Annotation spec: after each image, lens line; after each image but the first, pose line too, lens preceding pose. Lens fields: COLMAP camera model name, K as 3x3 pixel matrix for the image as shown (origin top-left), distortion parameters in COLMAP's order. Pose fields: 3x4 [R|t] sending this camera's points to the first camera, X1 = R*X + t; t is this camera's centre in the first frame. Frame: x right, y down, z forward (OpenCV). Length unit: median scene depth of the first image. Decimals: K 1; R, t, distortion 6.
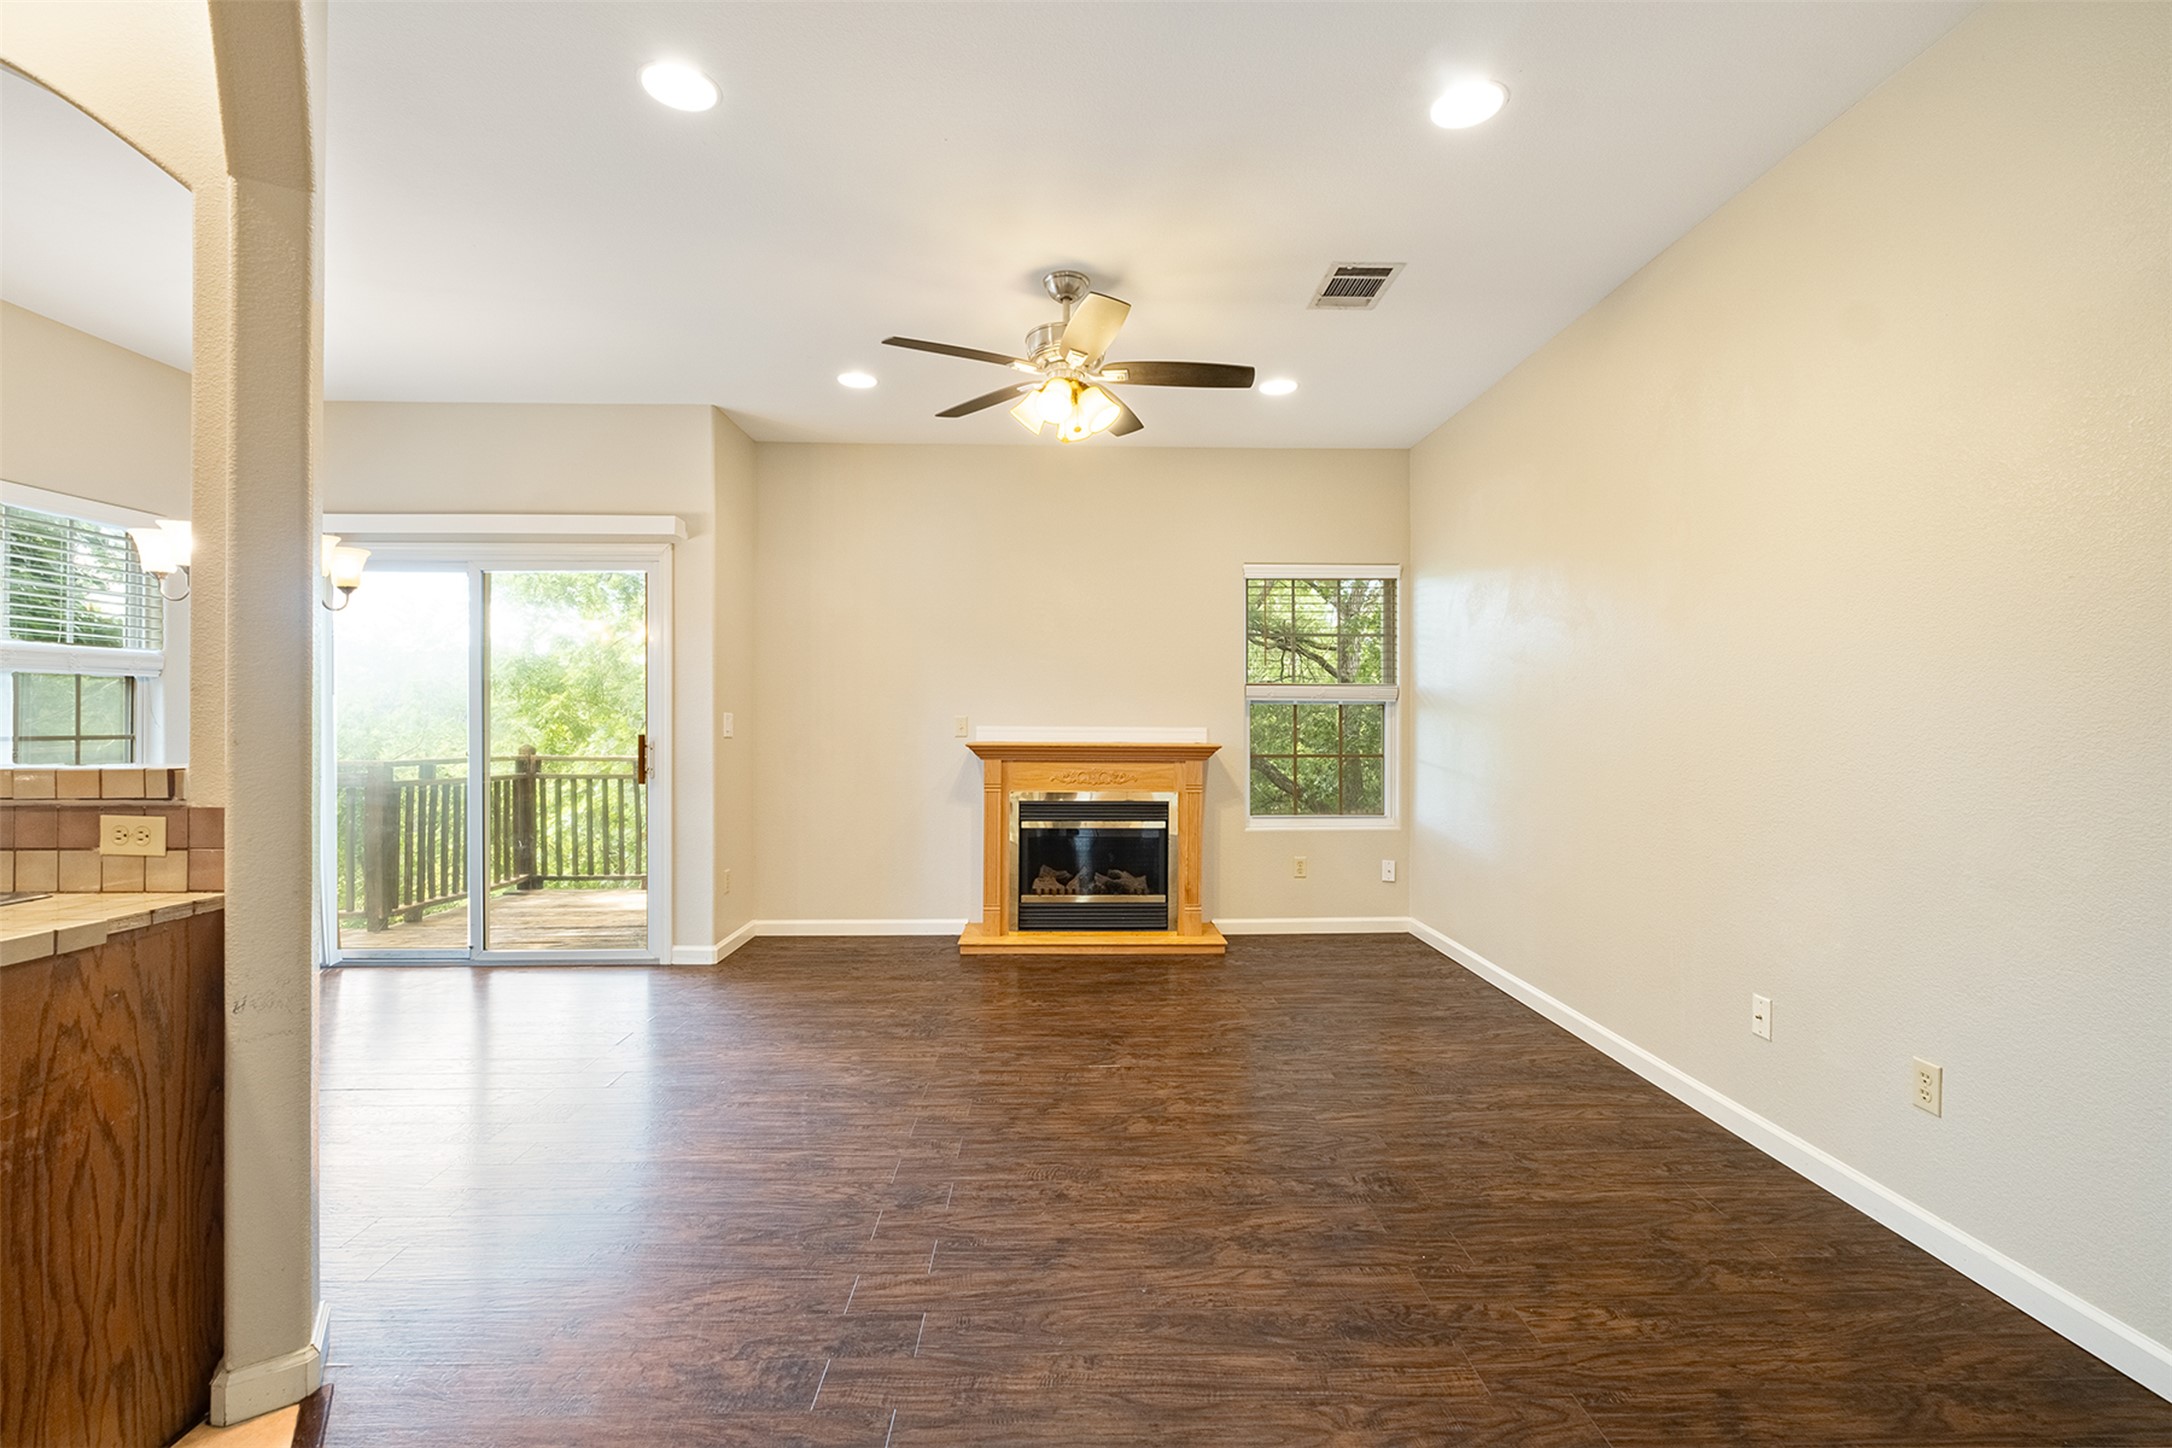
lens RADIAL K [[948.6, 0, 1083.0], [0, 948.6, 720.7], [0, 0, 1]] dist [-0.004048, -0.000966]
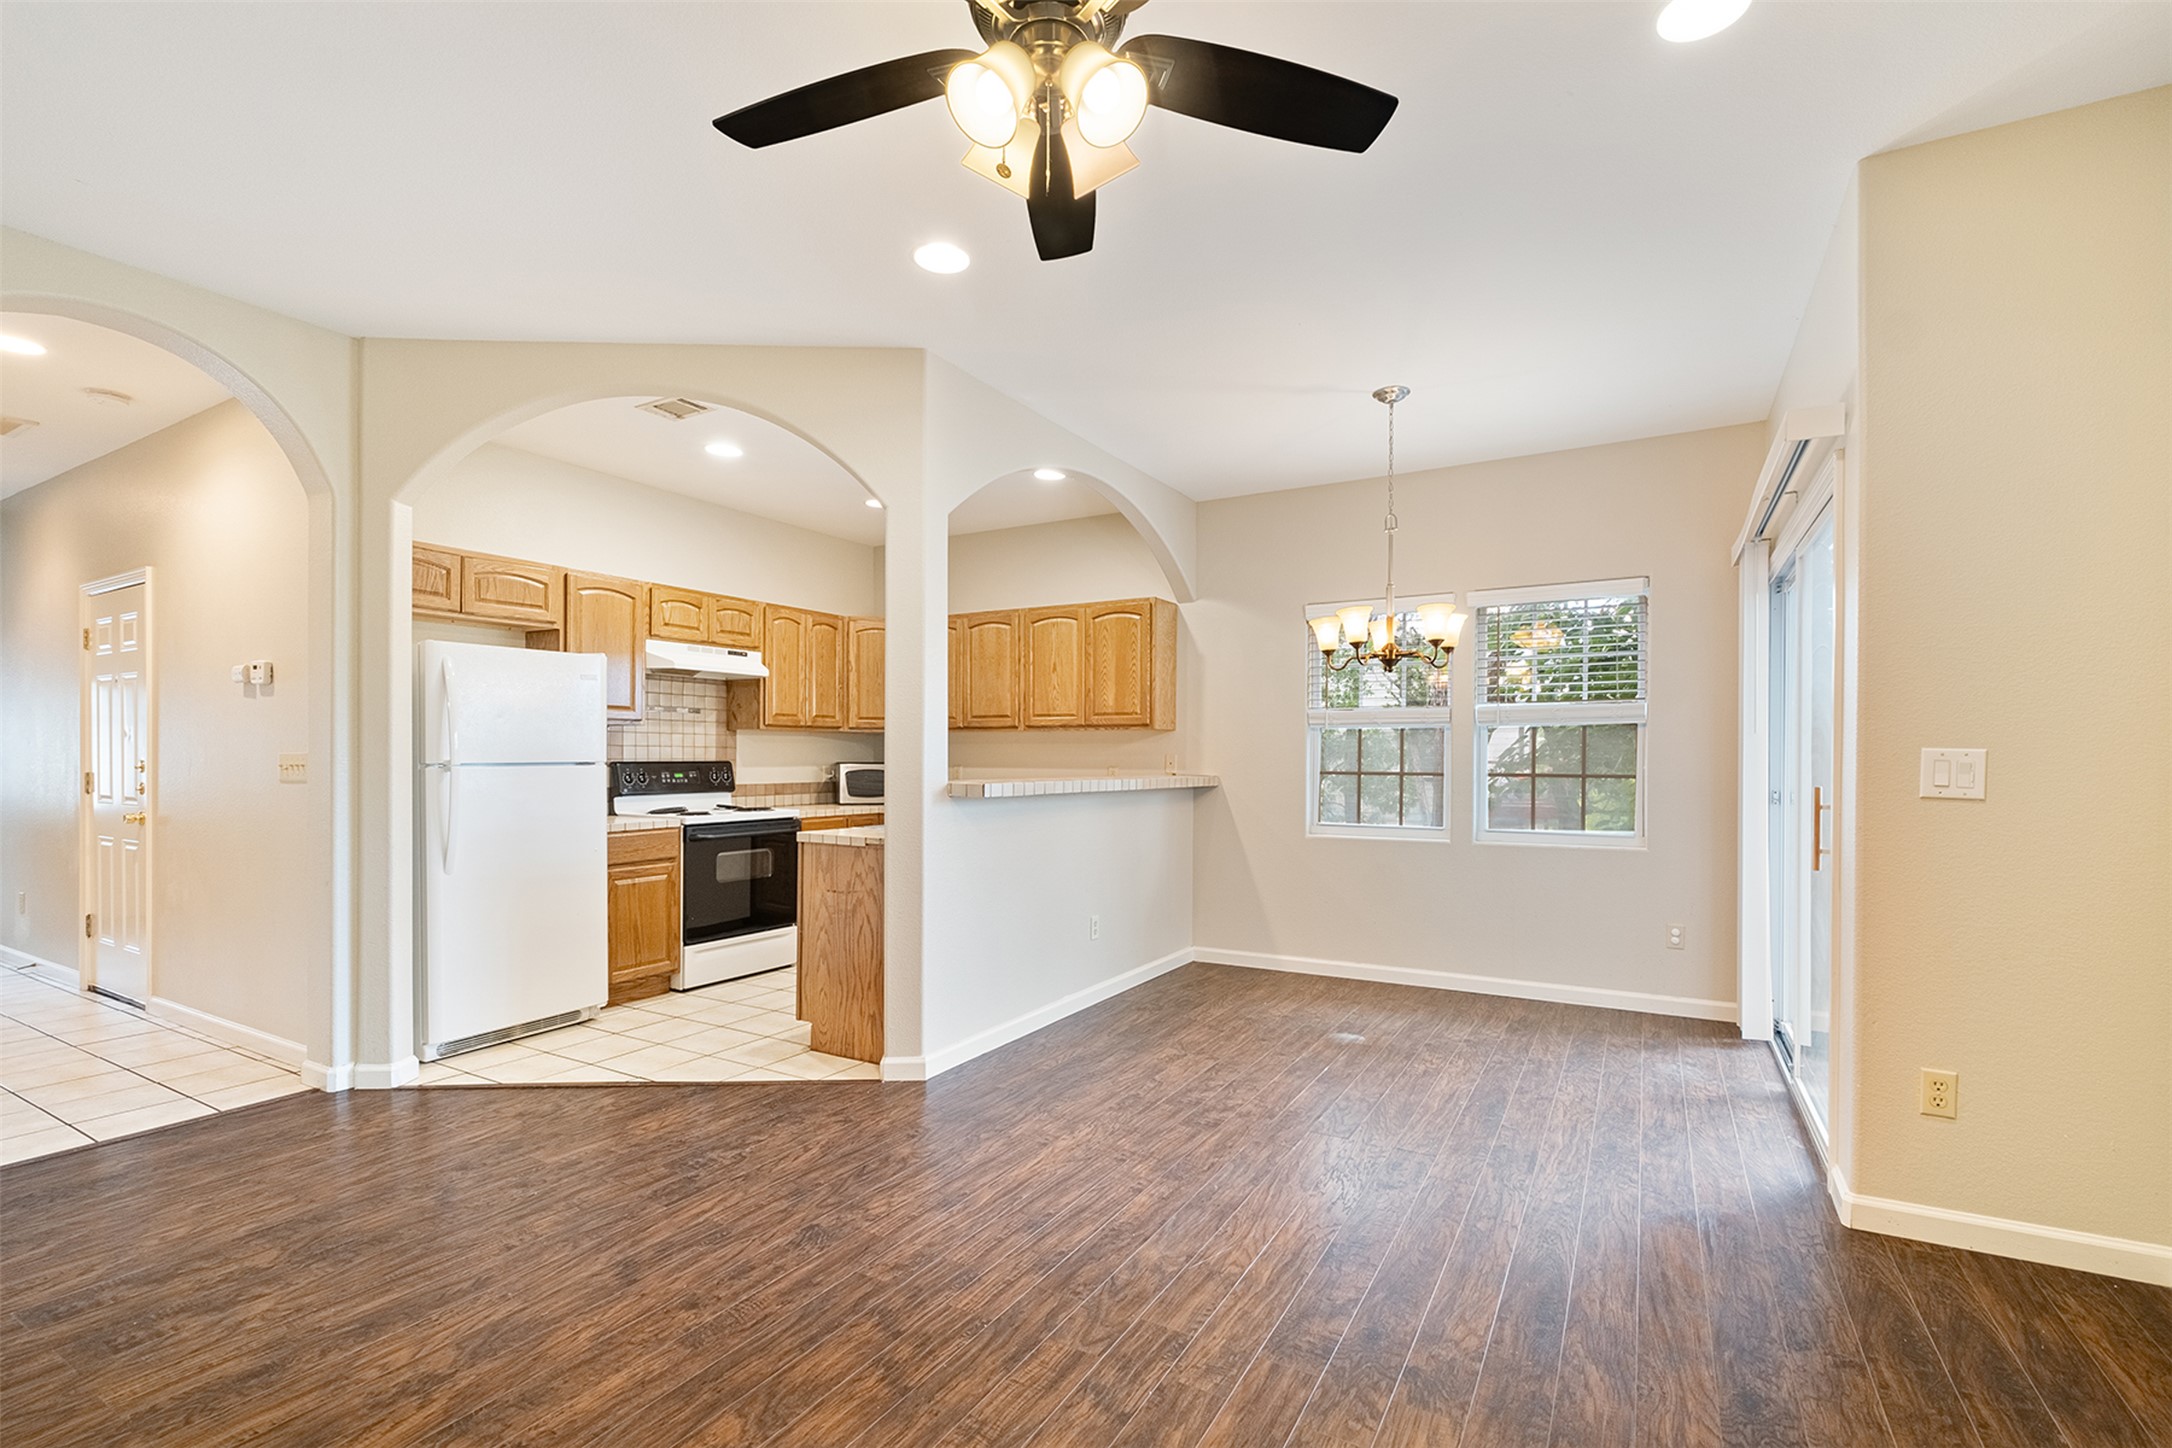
lens RADIAL K [[948.6, 0, 1121.2], [0, 948.6, 752.7], [0, 0, 1]] dist [-0.004048, -0.000966]
pose [[-0.495527, 0.001600, -0.868591, 0.560681], [-0.001555, 0.999995, 0.002730, -0.023425], [0.868591, 0.002703, -0.495522, 1.824875]]
